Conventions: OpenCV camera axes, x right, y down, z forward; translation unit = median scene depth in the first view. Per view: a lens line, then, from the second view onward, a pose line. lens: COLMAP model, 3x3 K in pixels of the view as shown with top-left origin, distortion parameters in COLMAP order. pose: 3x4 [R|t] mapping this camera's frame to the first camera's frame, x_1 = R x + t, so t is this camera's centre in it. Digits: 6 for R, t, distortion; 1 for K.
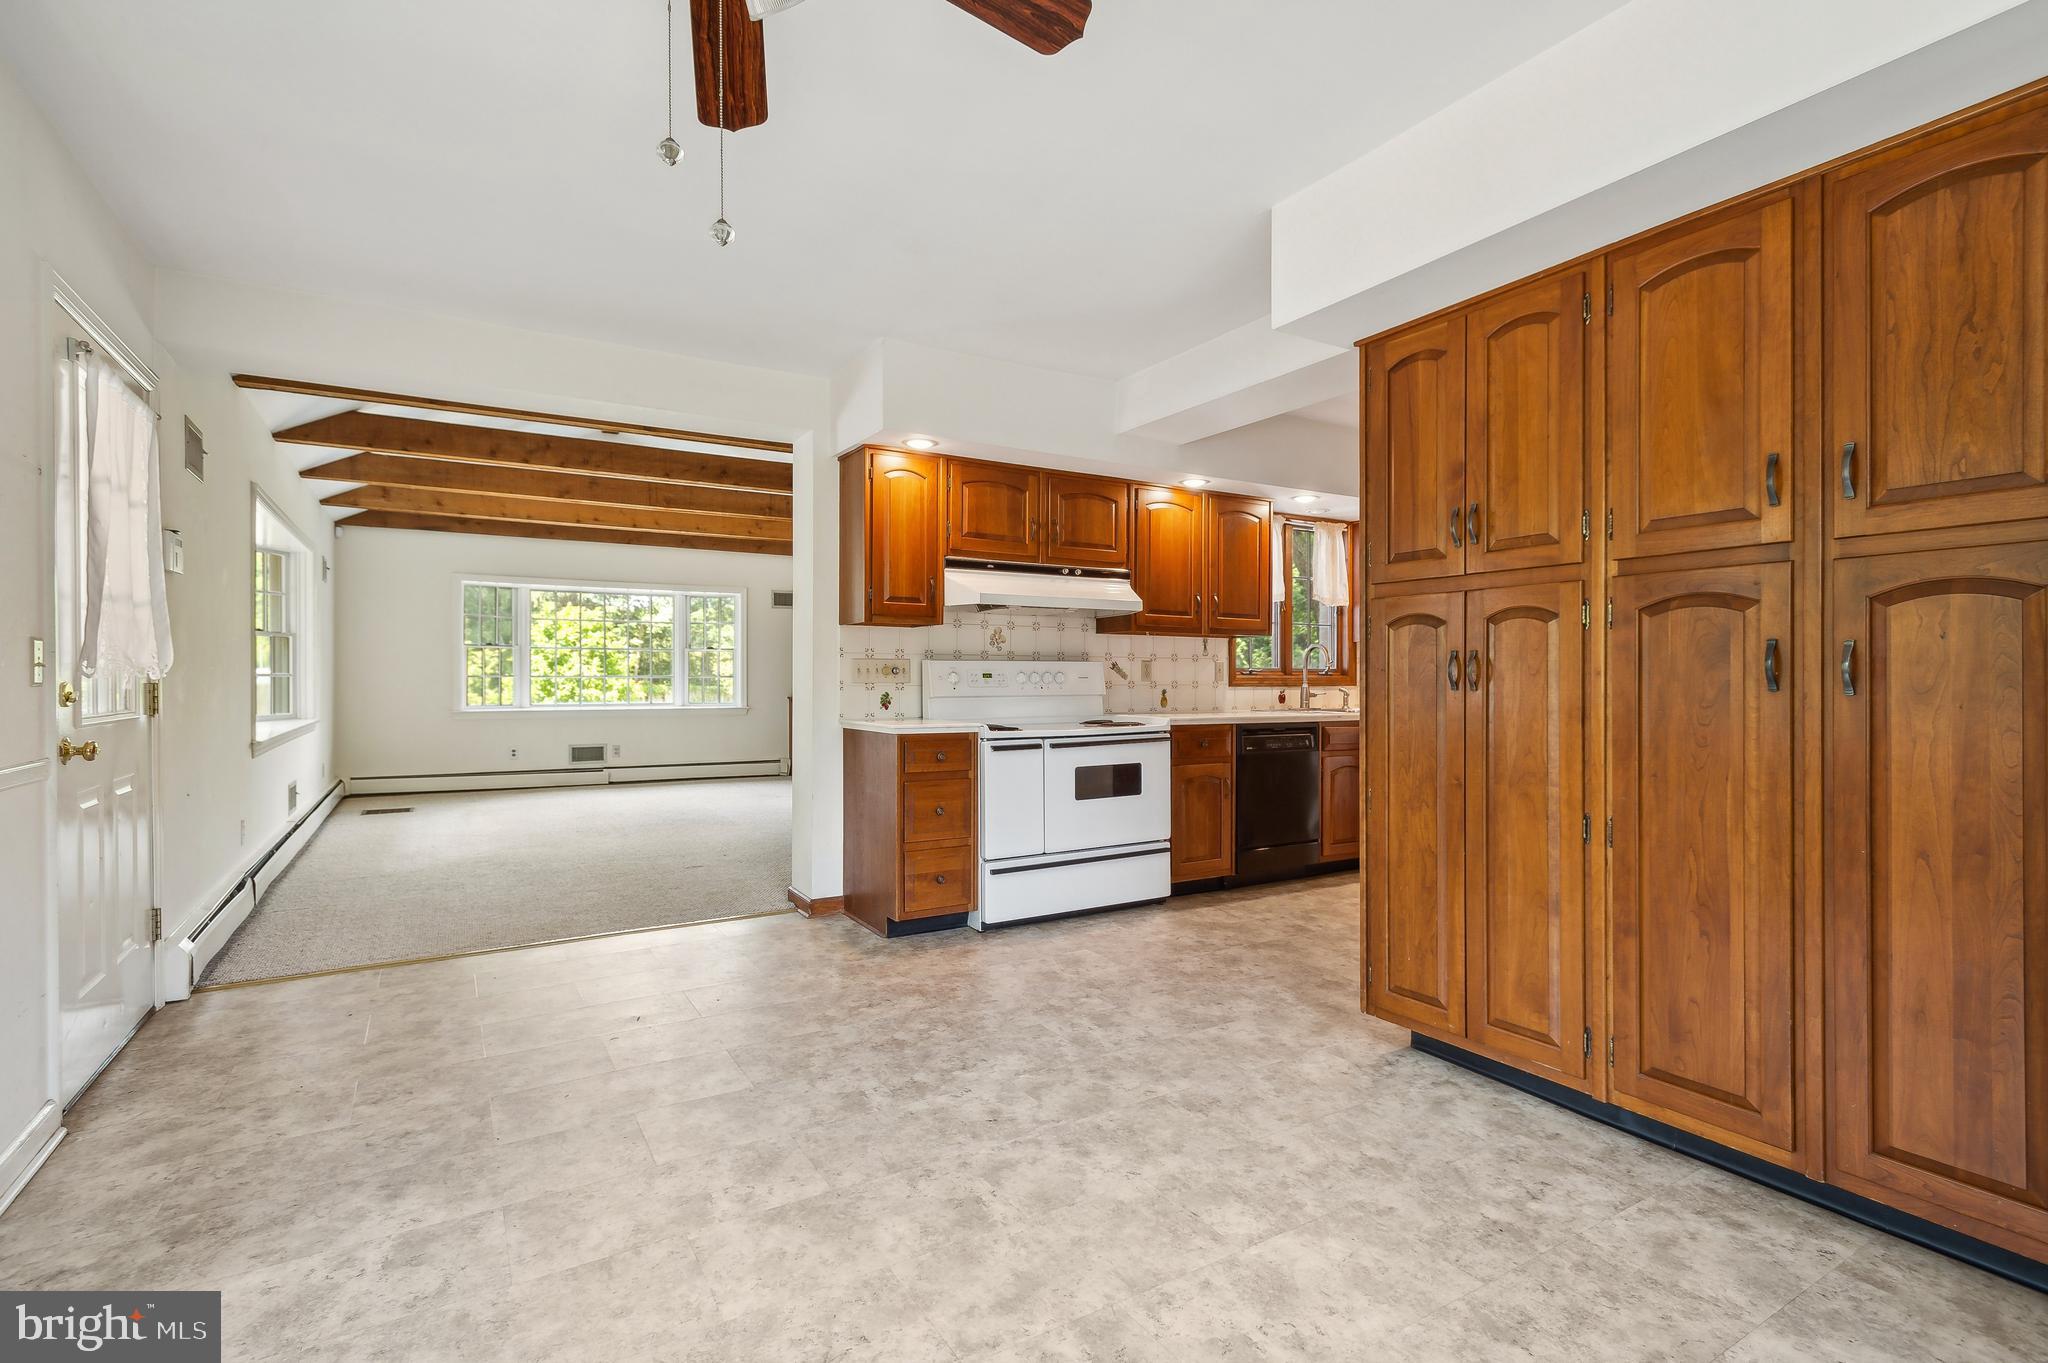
lens RADIAL K [[950.6, 0, 998.2], [0, 950.6, 679.9], [0, 0, 1]] dist [0.008439, -0.001155]
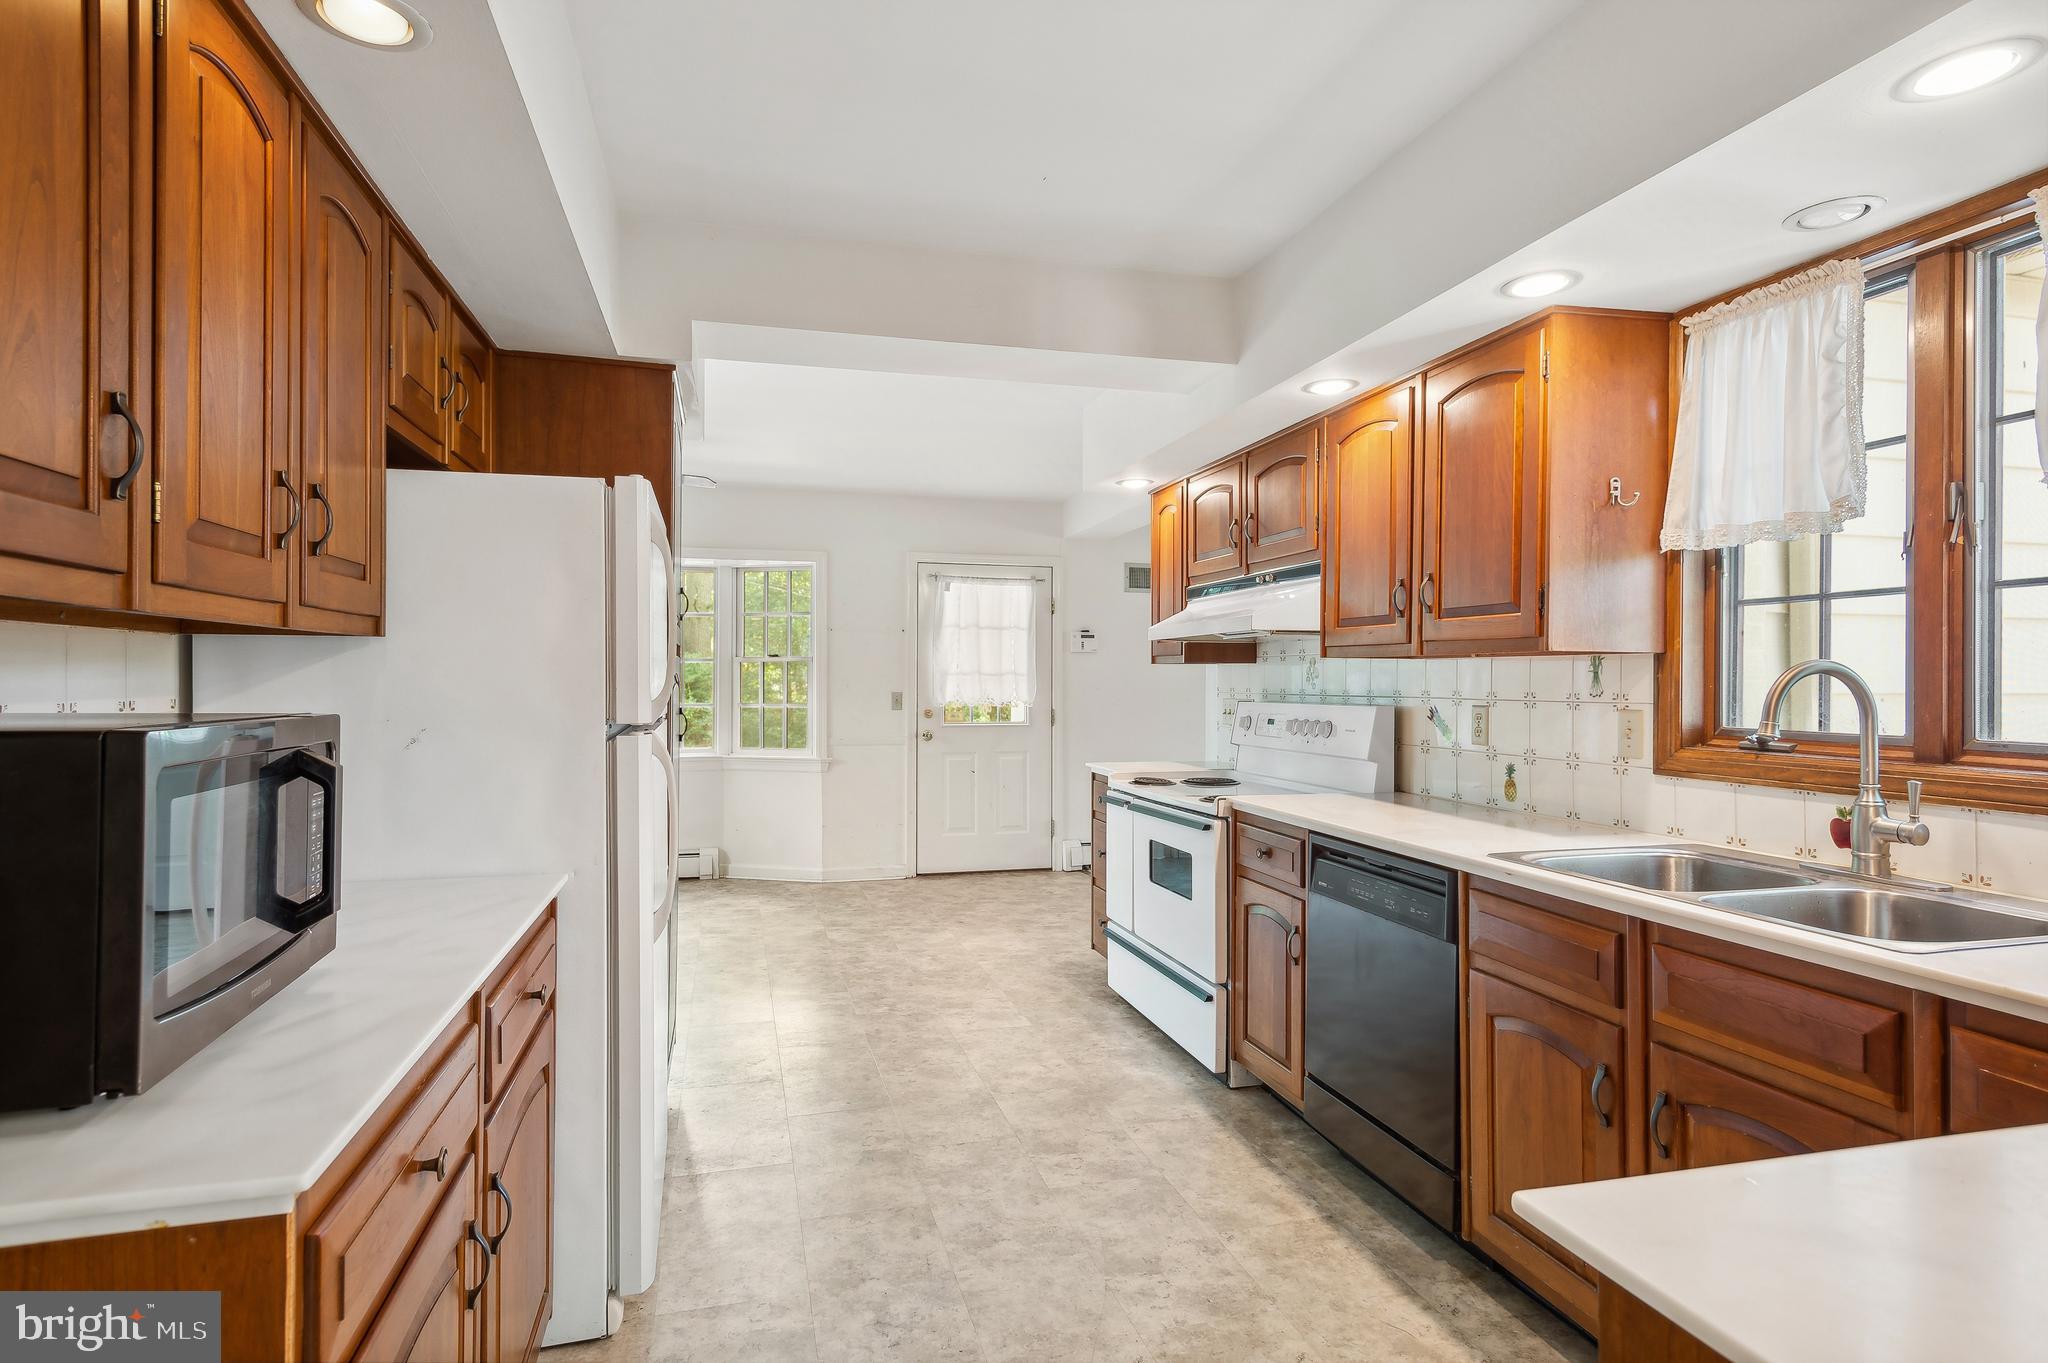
lens RADIAL K [[1048.6, 0, 1026.7], [0, 1048.6, 679.7], [0, 0, 1]] dist [0.015838, -0.001404]
pose [[-0.252292, -0.003371, -0.967645, 0.899389], [-0.003670, 0.999990, -0.002527, -0.037256], [0.967644, 0.002914, -0.252301, 1.054365]]
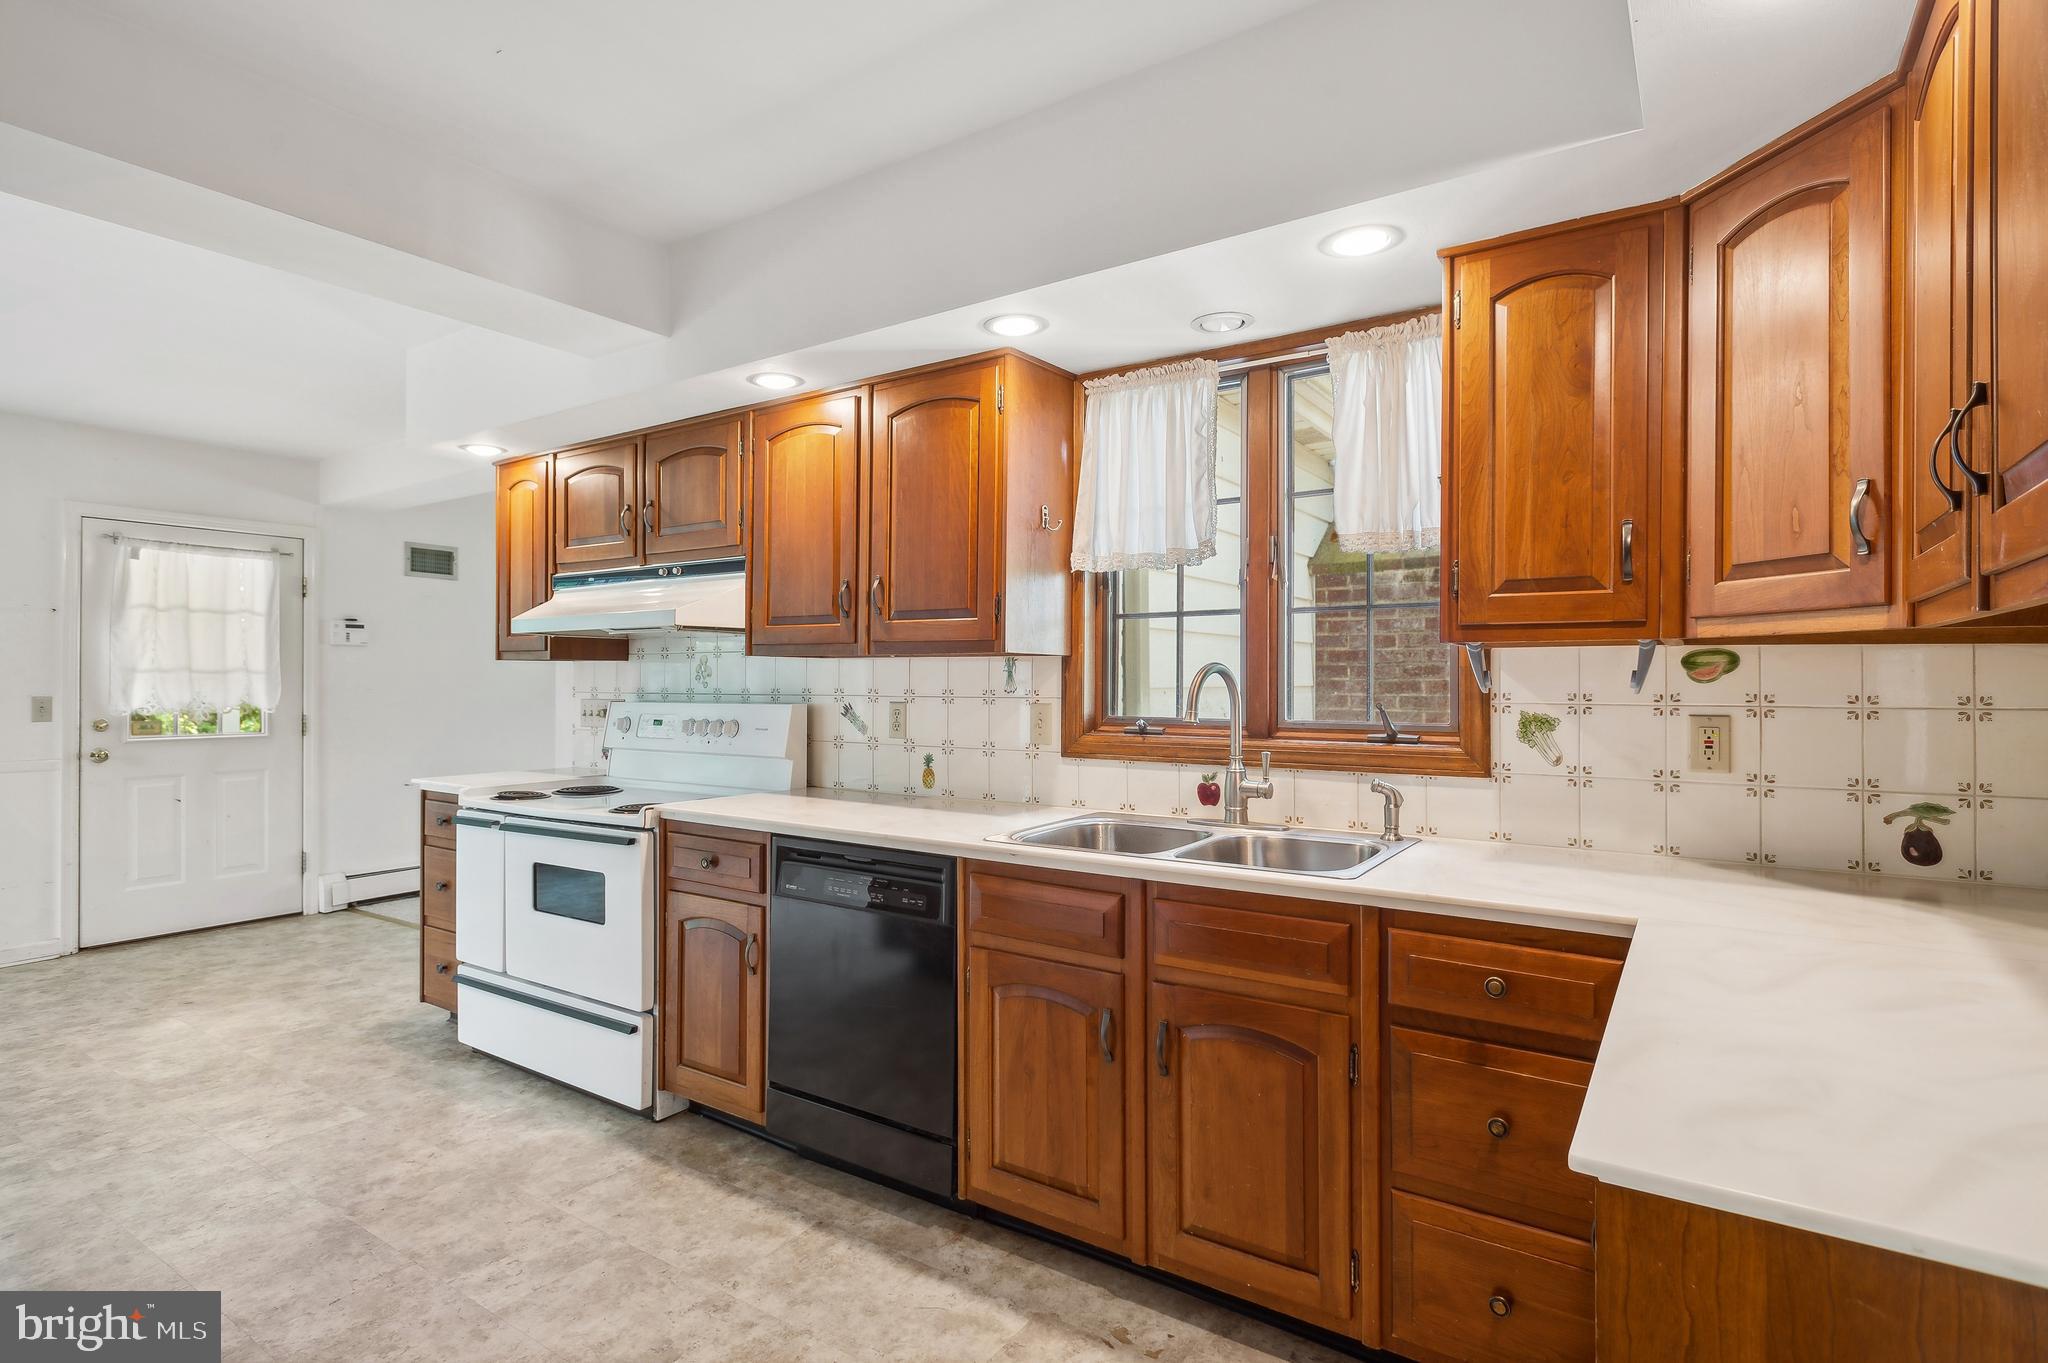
lens RADIAL K [[999.2, 0, 1014.0], [0, 999.2, 681.7], [0, 0, 1]] dist [0.002108, -0.001260]
pose [[0.439612, -0.000908, -0.898187, 0.833078], [-0.000523, 0.999999, -0.001267, -0.036749], [0.898188, 0.001026, 0.439611, 0.934613]]
